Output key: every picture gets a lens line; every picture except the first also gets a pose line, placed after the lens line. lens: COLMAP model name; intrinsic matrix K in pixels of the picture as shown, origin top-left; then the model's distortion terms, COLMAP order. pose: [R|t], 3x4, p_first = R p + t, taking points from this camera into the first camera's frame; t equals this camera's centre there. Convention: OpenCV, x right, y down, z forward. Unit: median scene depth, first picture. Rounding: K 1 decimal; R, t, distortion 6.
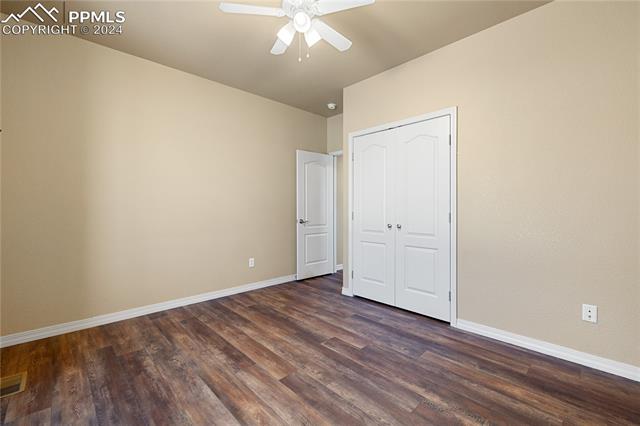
lens RADIAL K [[269.8, 0, 320.2], [0, 269.8, 210.7], [0, 0, 1]] dist [-0.000701, -0.000240]
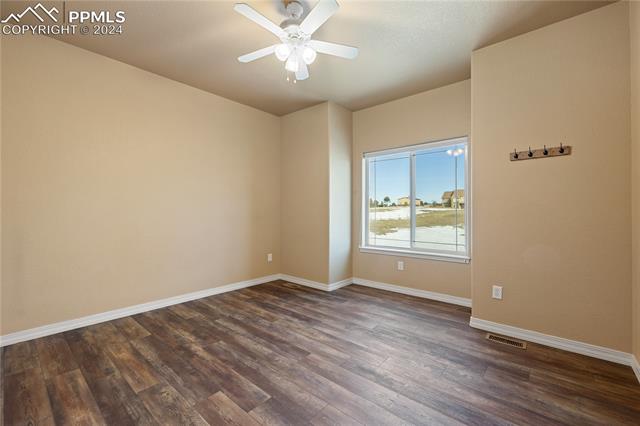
lens RADIAL K [[269.8, 0, 319.7], [0, 269.8, 211.2], [0, 0, 1]] dist [-0.000701, -0.000240]
pose [[-0.995875, -0.002373, -0.090709, -0.073077], [-0.003226, 0.999952, 0.009257, -0.021595], [0.090683, 0.009511, -0.995834, 2.038388]]
